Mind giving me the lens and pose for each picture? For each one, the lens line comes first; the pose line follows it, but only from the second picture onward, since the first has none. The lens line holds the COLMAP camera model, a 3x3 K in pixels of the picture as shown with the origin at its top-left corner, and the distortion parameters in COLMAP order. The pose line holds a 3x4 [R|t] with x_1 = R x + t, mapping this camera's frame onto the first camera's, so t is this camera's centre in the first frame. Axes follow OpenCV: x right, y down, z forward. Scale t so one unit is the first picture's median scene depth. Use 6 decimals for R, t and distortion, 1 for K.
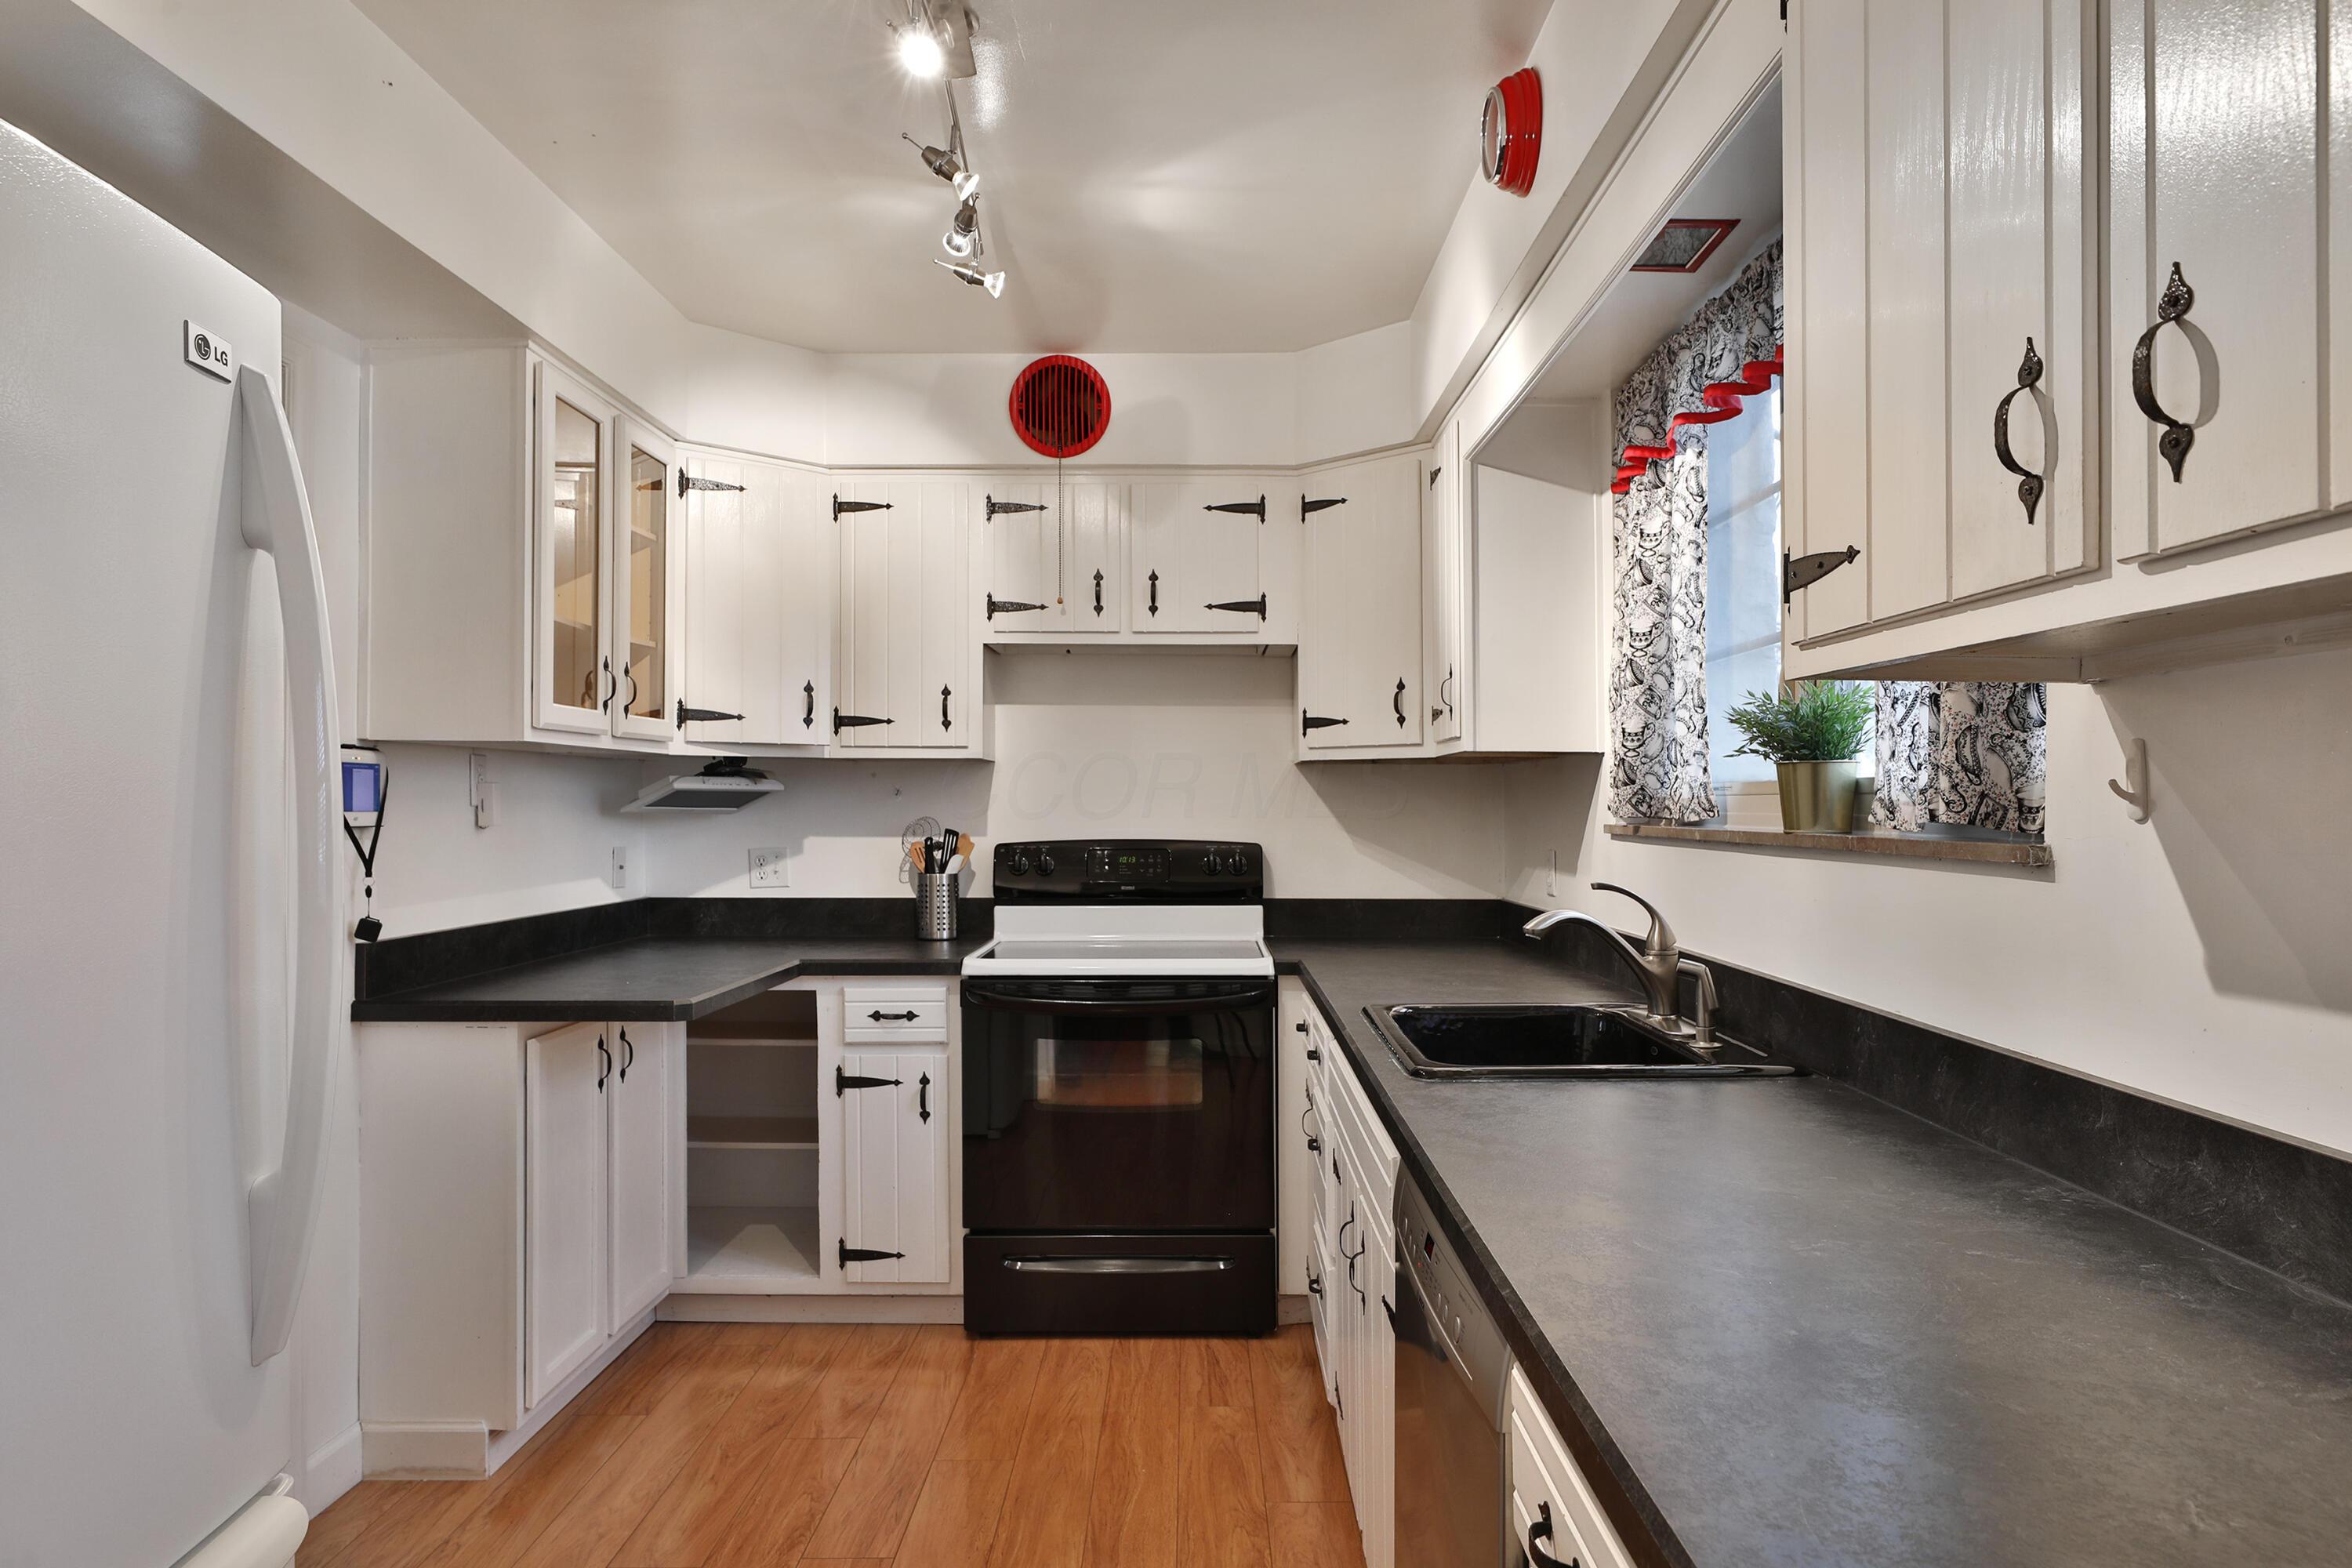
lens RADIAL K [[1449.4, 0, 1178.8], [0, 1449.4, 816.8], [0, 0, 1]] dist [0.001958, 0.000096]
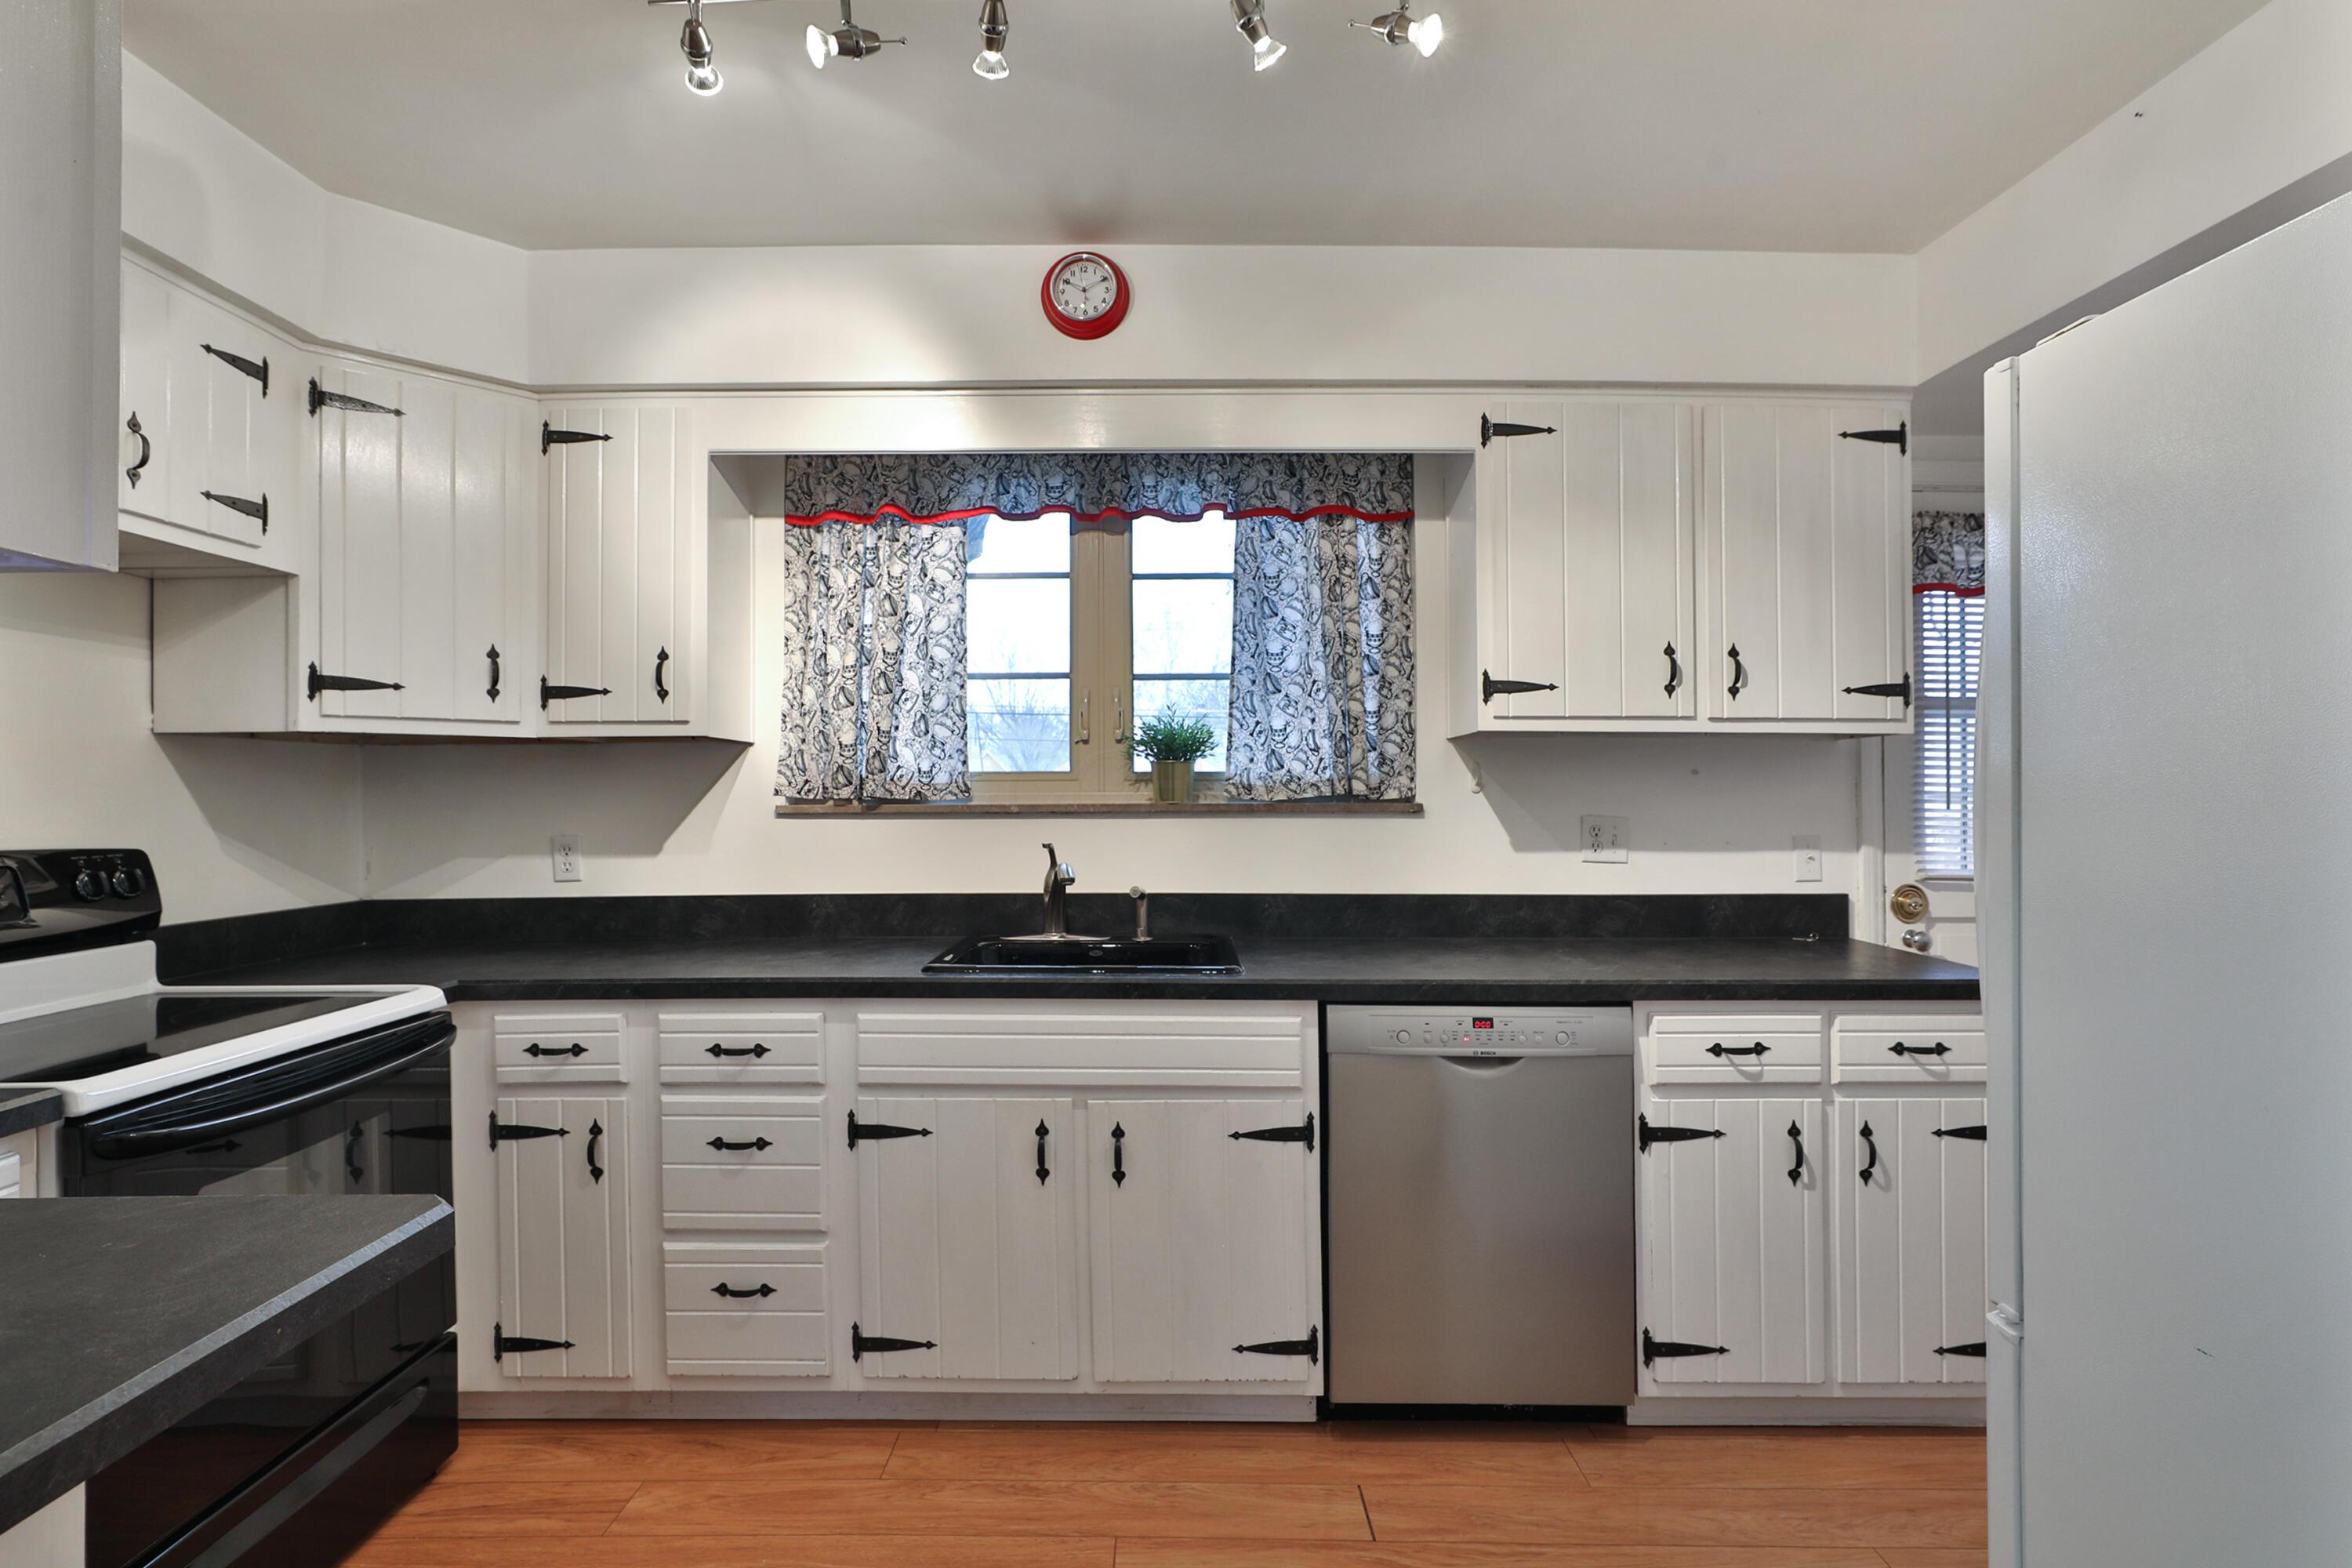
lens RADIAL K [[1186.1, 0, 1164.0], [0, 1186.1, 809.2], [0, 0, 1]] dist [-0.016373, 0.001201]
pose [[-0.007817, -0.016568, 0.999832, -0.530790], [0.012545, 0.999782, 0.016665, -0.002973], [-0.999891, 0.012673, -0.007608, 0.564396]]
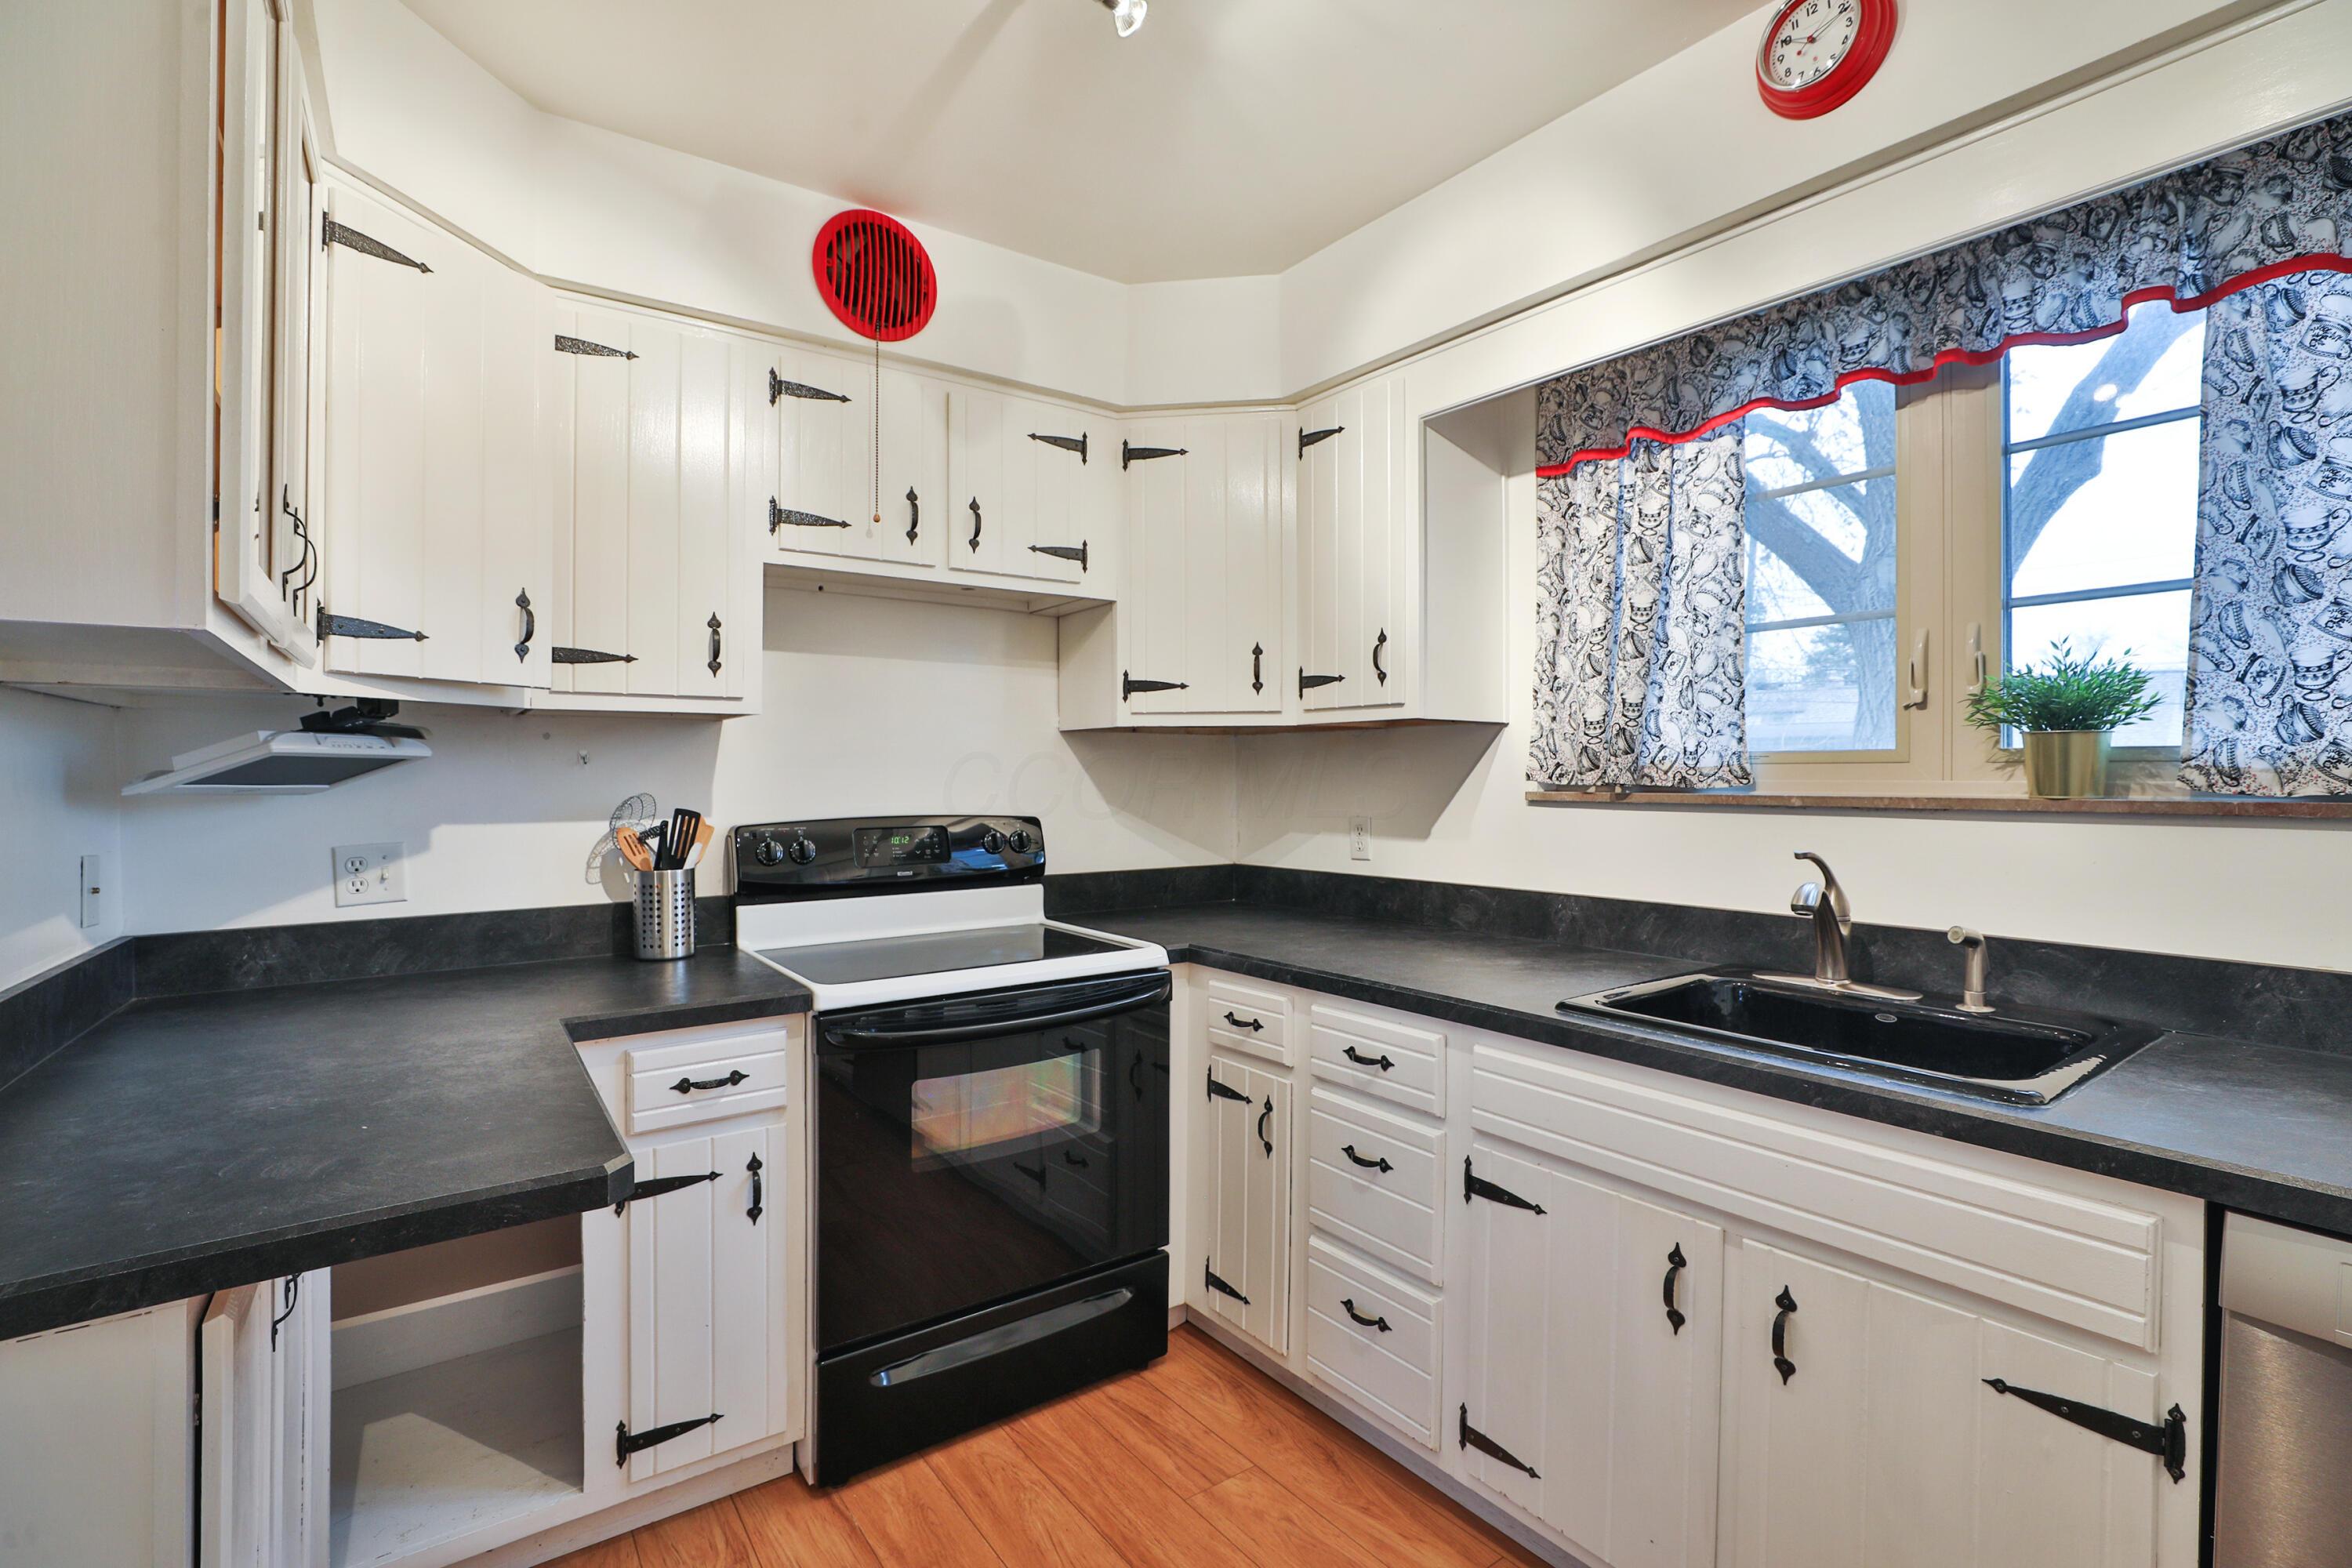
lens RADIAL K [[1096.5, 0, 1176.0], [0, 1096.5, 784.0], [0, 0, 1]] dist [-0.019046, 0.001268]
pose [[0.798242, -0.010269, 0.602250, -0.310812], [0.009387, 0.999945, 0.004609, -0.005036], [-0.602264, 0.001974, 0.798295, 0.420709]]
